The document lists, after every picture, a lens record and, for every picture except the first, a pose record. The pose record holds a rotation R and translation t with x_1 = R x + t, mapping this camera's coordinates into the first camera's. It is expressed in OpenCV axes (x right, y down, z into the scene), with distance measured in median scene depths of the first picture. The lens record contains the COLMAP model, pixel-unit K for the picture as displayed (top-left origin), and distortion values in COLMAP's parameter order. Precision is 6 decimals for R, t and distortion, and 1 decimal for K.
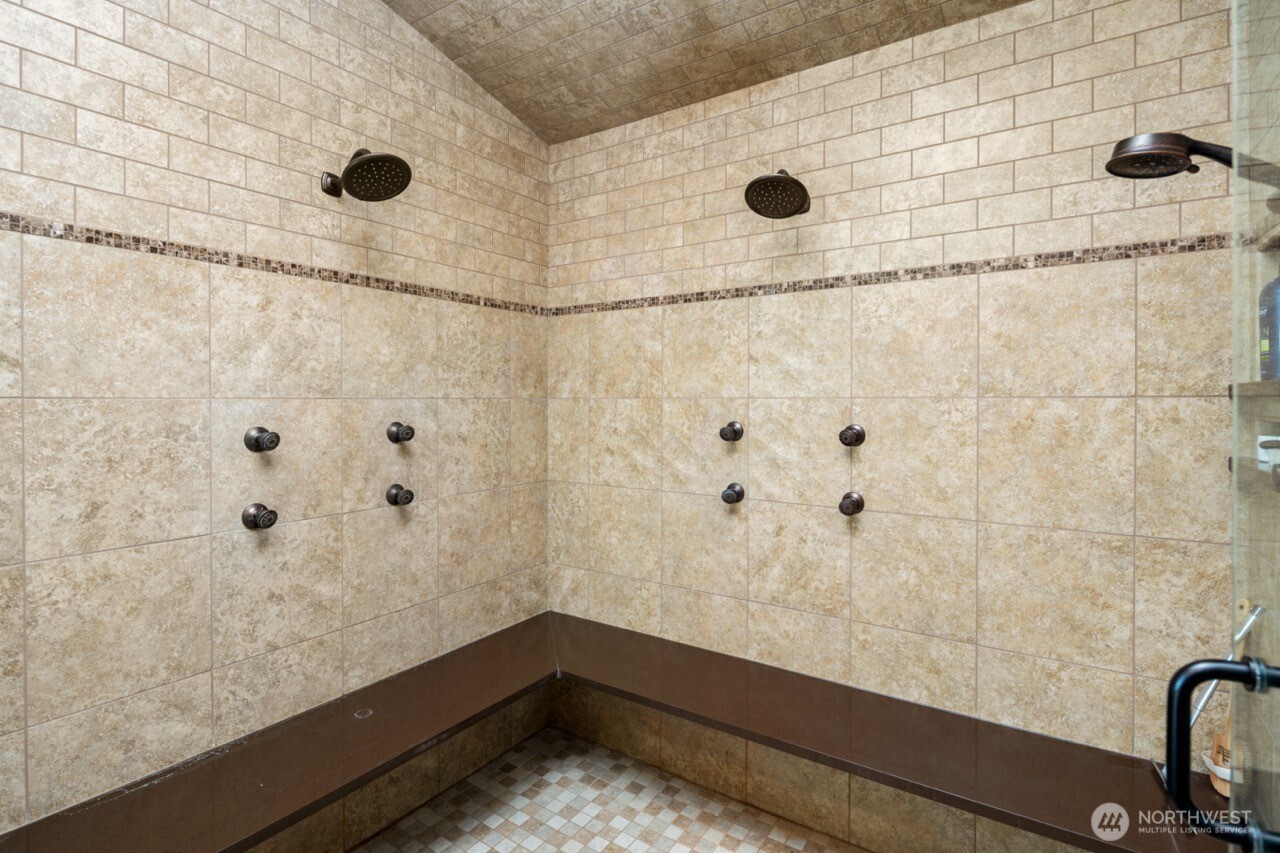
lens RADIAL K [[625.5, 0, 643.0], [0, 625.5, 406.5], [0, 0, 1]] dist [0.000792, 0.000050]
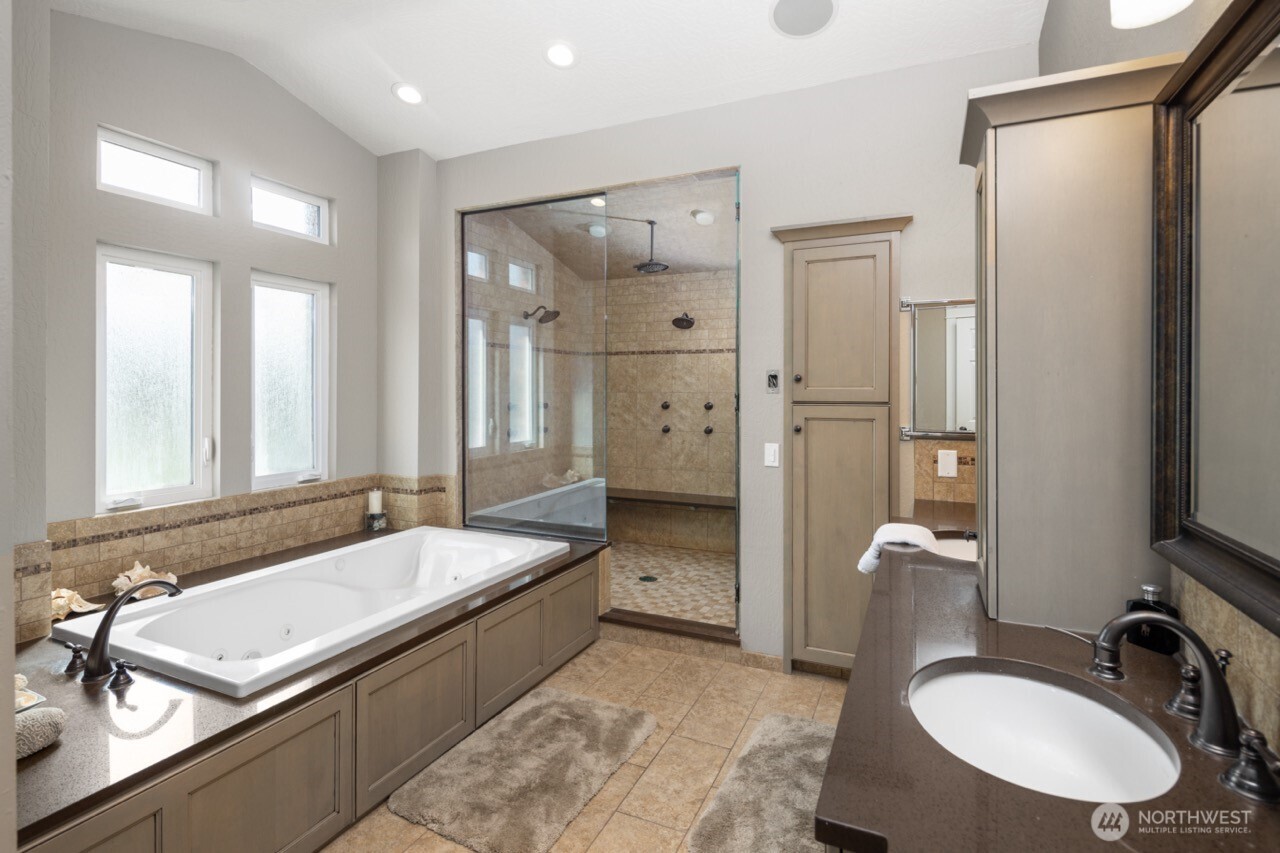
lens RADIAL K [[625.5, 0, 635.2], [0, 625.5, 393.8], [0, 0, 1]] dist [0.000792, 0.000050]
pose [[0.988928, 0.003440, 0.148359, -0.373143], [-0.002435, 0.999973, -0.006950, 0.010458], [-0.148379, 0.006511, 0.988909, -1.574439]]
